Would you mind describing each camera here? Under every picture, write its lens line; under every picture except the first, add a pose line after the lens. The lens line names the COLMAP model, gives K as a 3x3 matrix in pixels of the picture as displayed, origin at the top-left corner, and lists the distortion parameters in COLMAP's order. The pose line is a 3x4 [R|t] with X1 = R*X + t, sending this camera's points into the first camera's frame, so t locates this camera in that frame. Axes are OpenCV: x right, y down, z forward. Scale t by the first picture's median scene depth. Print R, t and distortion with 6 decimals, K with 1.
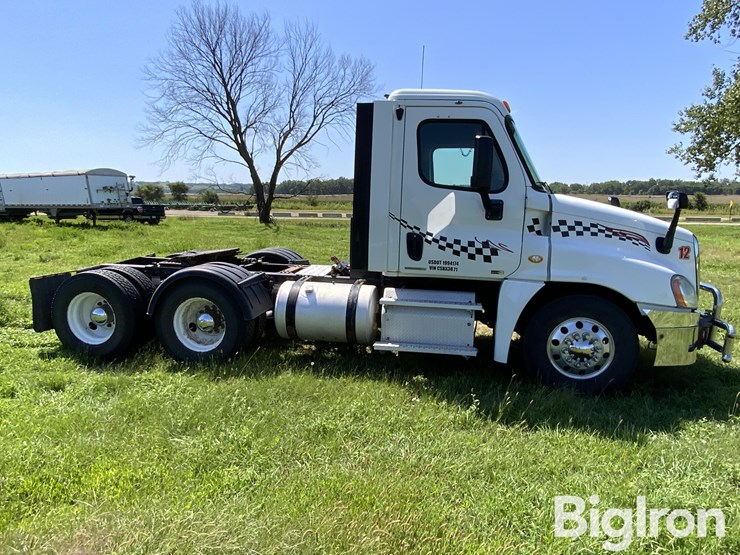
lens RADIAL K [[514.7, 0, 365.7], [0, 514.7, 279.7], [0, 0, 1]] dist [0.021020, -0.015671]
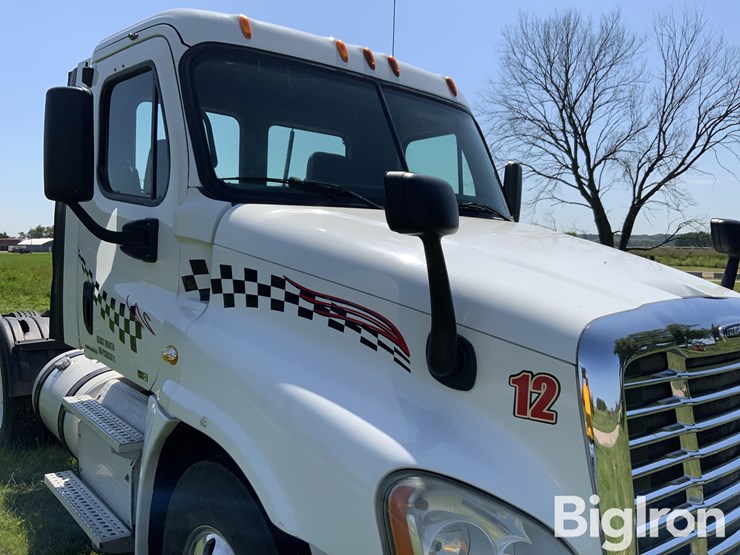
lens RADIAL K [[624.0, 0, 381.2], [0, 624.0, 268.7], [0, 0, 1]] dist [0.078140, -0.141194]
pose [[0.775642, 0.028771, -0.630517, 0.762069], [-0.110843, 0.989645, -0.091196, -0.079718], [0.621364, 0.140624, 0.770799, 0.683066]]
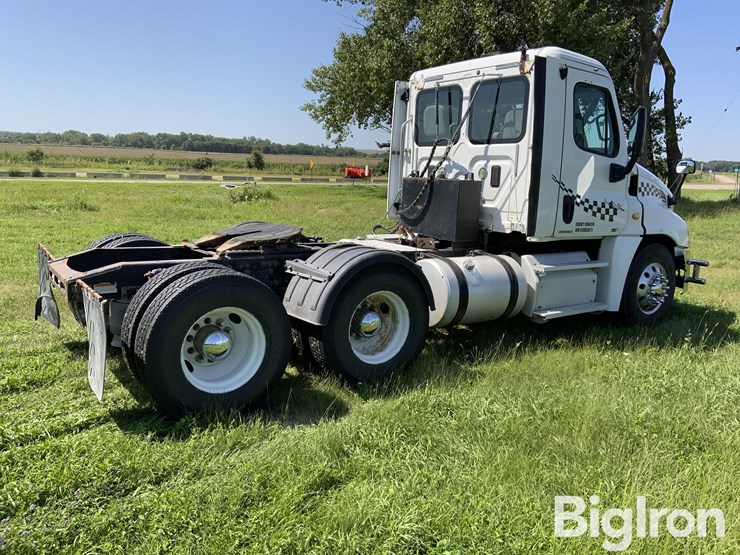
lens RADIAL K [[624.0, 0, 373.3], [0, 624.0, 275.3], [0, 0, 1]] dist [0.078140, -0.141194]
pose [[0.698779, -0.109453, 0.706914, -1.058698], [0.083130, 0.993954, 0.071722, -0.057262], [-0.710490, 0.008647, 0.703654, 0.418131]]
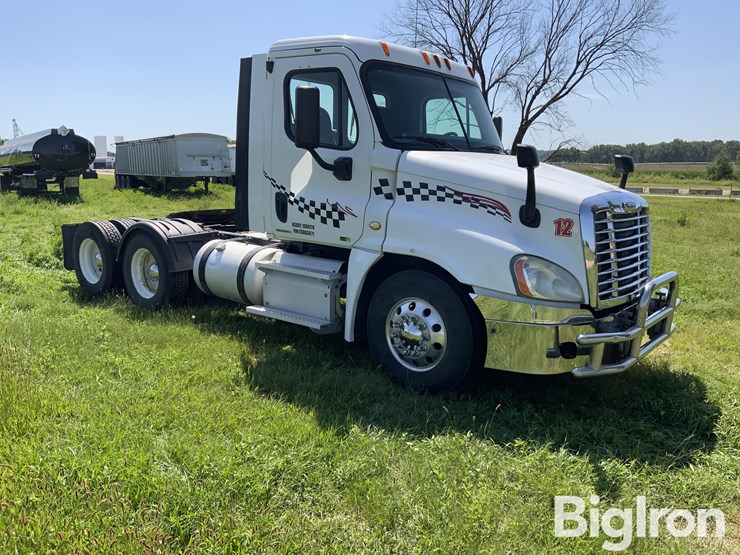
lens RADIAL K [[624.0, 0, 373.9], [0, 624.0, 280.1], [0, 0, 1]] dist [0.078140, -0.141194]
pose [[0.872559, 0.090185, -0.480112, 0.820572], [-0.080994, 0.995917, 0.039877, 0.009341], [0.481748, 0.004091, 0.876300, 0.072577]]
